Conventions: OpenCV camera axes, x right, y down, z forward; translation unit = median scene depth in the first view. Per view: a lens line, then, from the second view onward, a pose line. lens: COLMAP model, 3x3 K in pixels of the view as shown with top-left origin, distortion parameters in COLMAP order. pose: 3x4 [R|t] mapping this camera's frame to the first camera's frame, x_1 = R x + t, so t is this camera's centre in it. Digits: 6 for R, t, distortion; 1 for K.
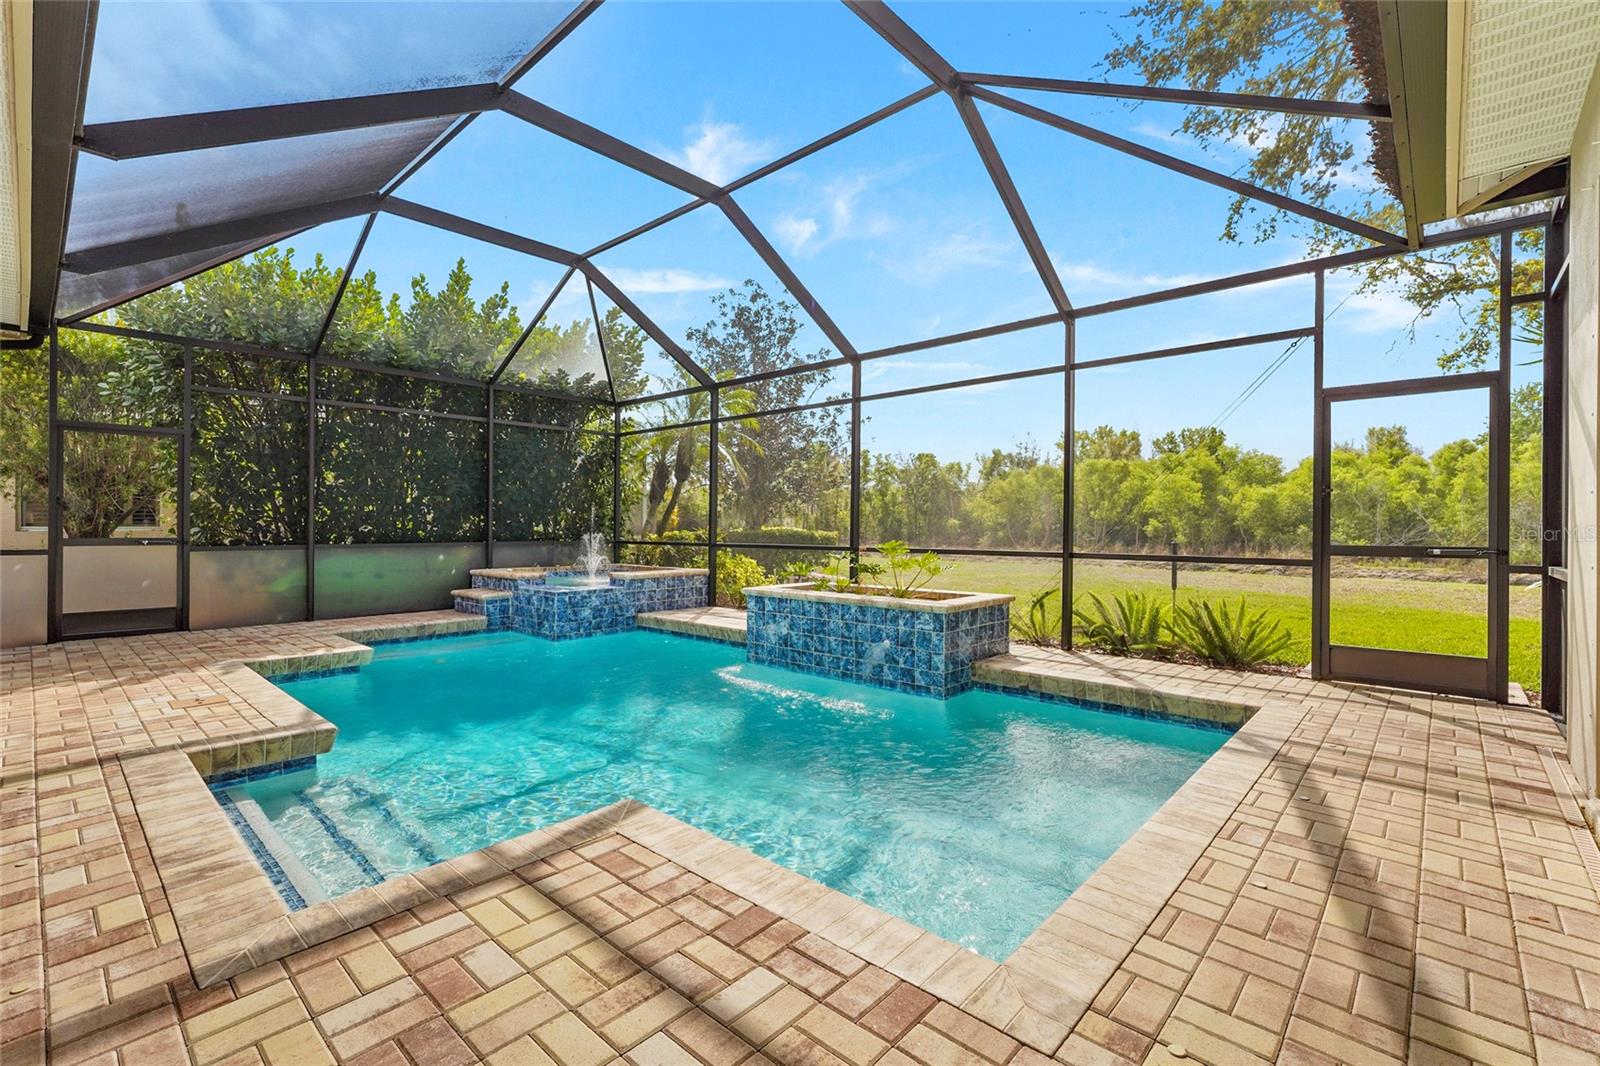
lens RADIAL K [[702.0, 0, 803.7], [0, 702.0, 529.2], [0, 0, 1]] dist [-0.000334, -0.000017]
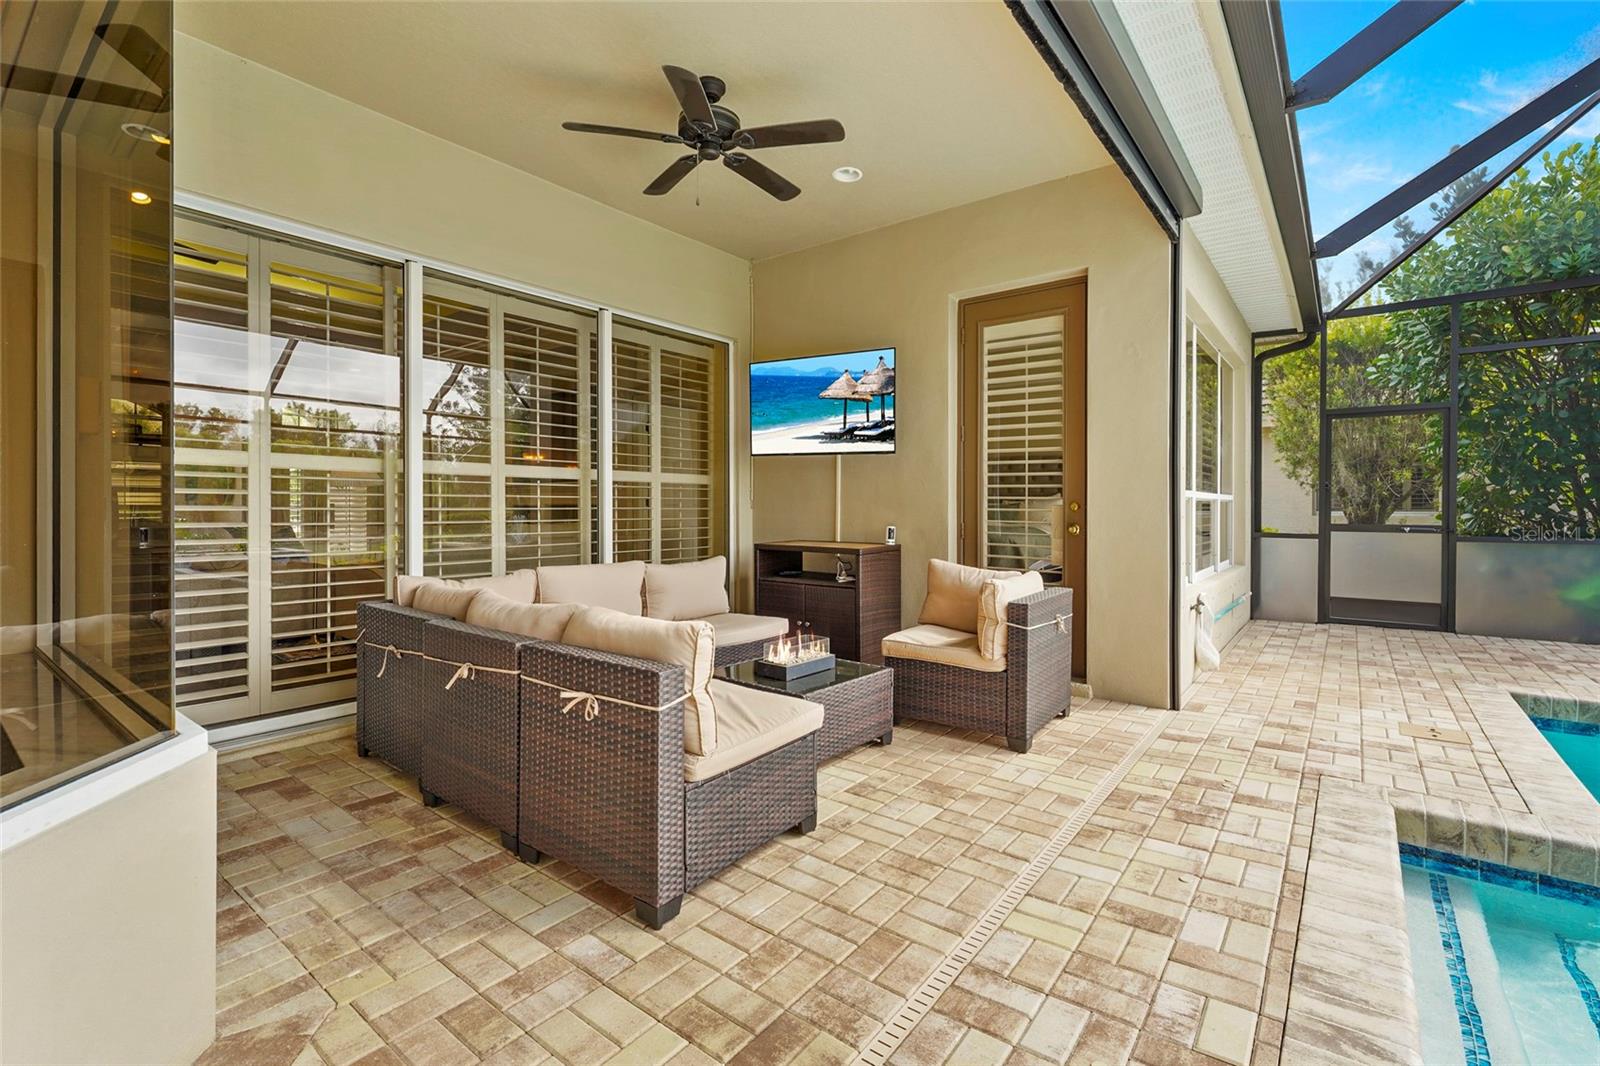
lens RADIAL K [[710.7, 0, 802.8], [0, 710.7, 509.1], [0, 0, 1]] dist [-0.000663, -0.000313]
pose [[0.077934, -0.000651, -0.996958, -0.065541], [-0.004735, 0.999988, -0.001023, -0.003317], [0.996947, 0.004800, 0.077930, 0.128638]]
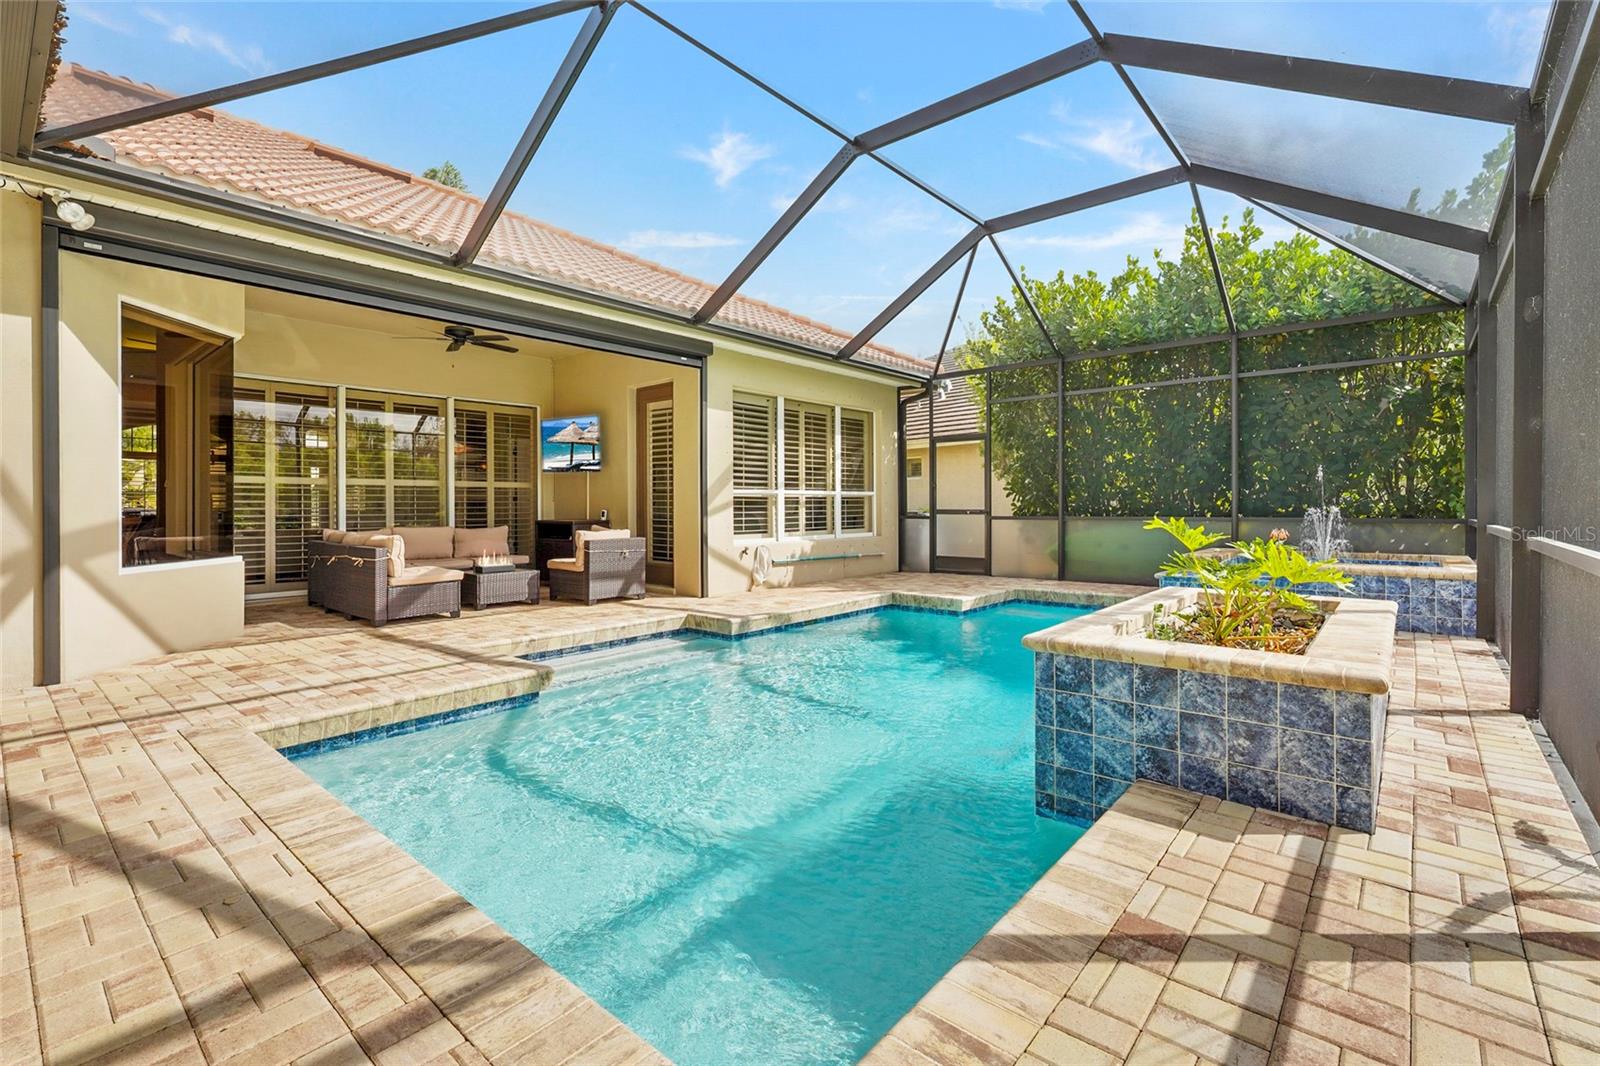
lens RADIAL K [[710.7, 0, 802.8], [0, 710.7, 509.1], [0, 0, 1]] dist [-0.000663, -0.000313]
pose [[0.030054, 0.002265, -0.999546, 0.533781], [0.000214, 0.999997, 0.002272, 0.007792], [0.999548, -0.000282, 0.030053, 0.580368]]
